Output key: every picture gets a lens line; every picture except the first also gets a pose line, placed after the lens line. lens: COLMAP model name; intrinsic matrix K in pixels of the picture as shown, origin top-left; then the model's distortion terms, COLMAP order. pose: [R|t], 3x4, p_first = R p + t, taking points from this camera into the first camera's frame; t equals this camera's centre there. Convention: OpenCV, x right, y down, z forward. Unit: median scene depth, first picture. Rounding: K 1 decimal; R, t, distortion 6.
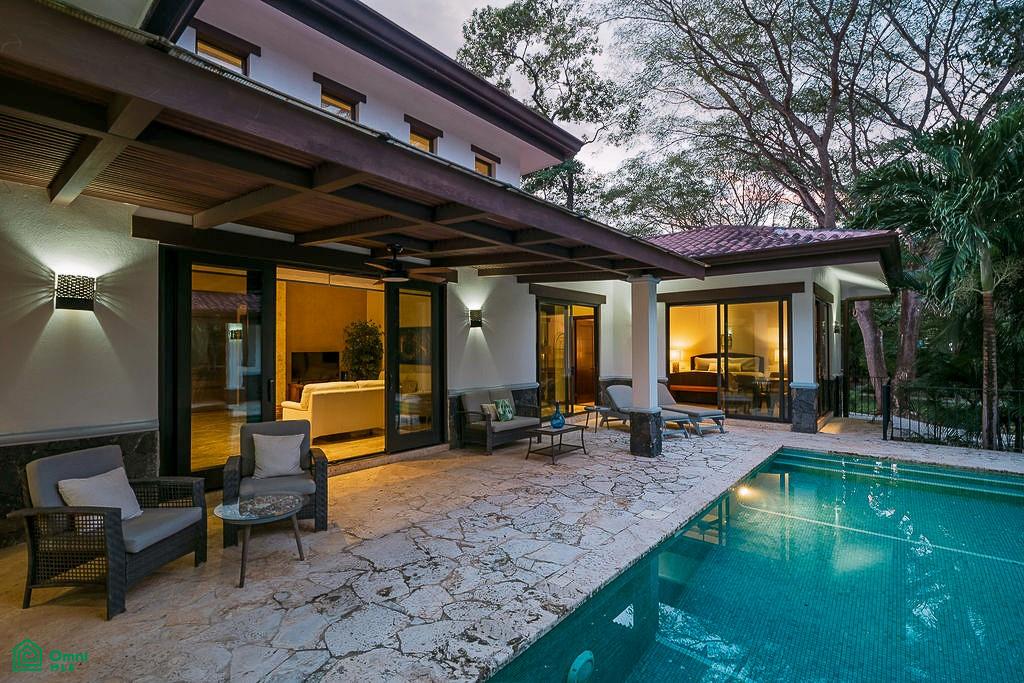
lens RADIAL K [[464.4, 0, 512.0], [0, 464.4, 341.5], [0, 0, 1]] dist [0.000147, 0.000491]
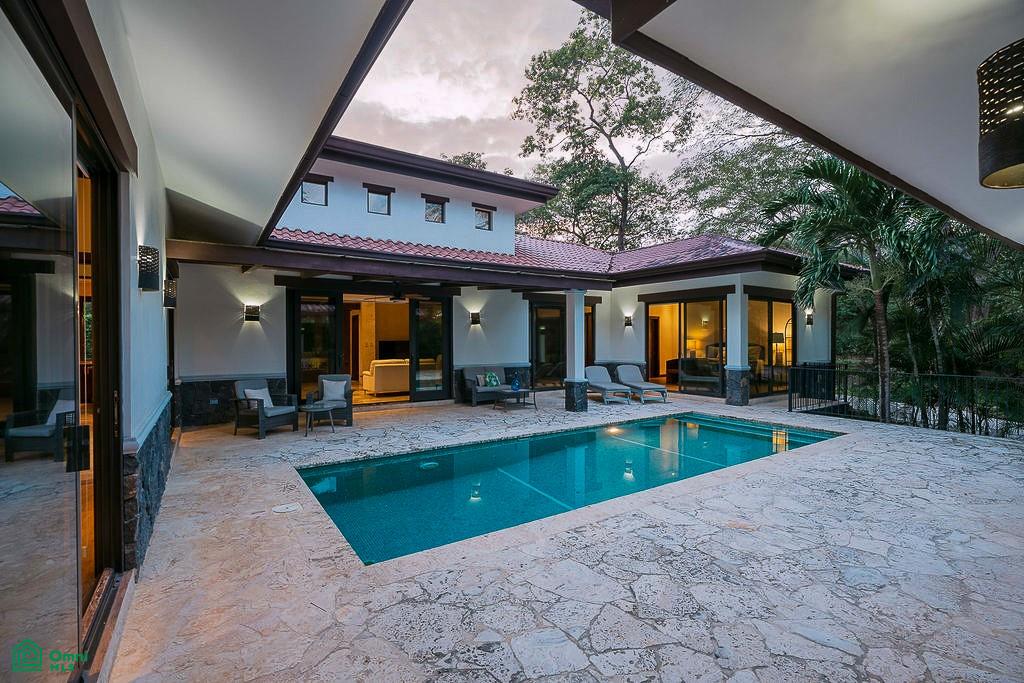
lens RADIAL K [[462.0, 0, 512.6], [0, 462.0, 340.9], [0, 0, 1]] dist [-0.001296, 0.000265]
pose [[0.963008, 0.000357, -0.269473, 0.405743], [0.004758, 0.999821, 0.018328, -0.003470], [0.269432, -0.018933, 0.962833, -0.376019]]
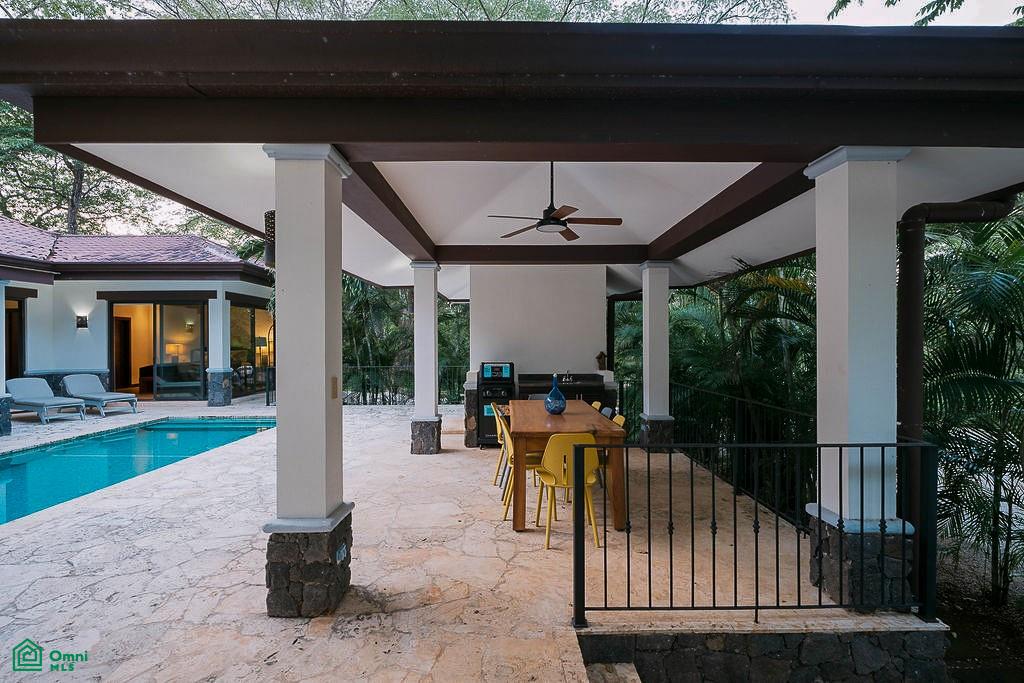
lens RADIAL K [[464.4, 0, 512.0], [0, 464.4, 341.5], [0, 0, 1]] dist [0.000147, 0.000491]
pose [[0.757521, -0.001535, 0.652809, 0.424776], [-0.005071, 0.999953, 0.008235, -0.000535], [-0.652791, -0.009549, 0.757478, -0.550760]]
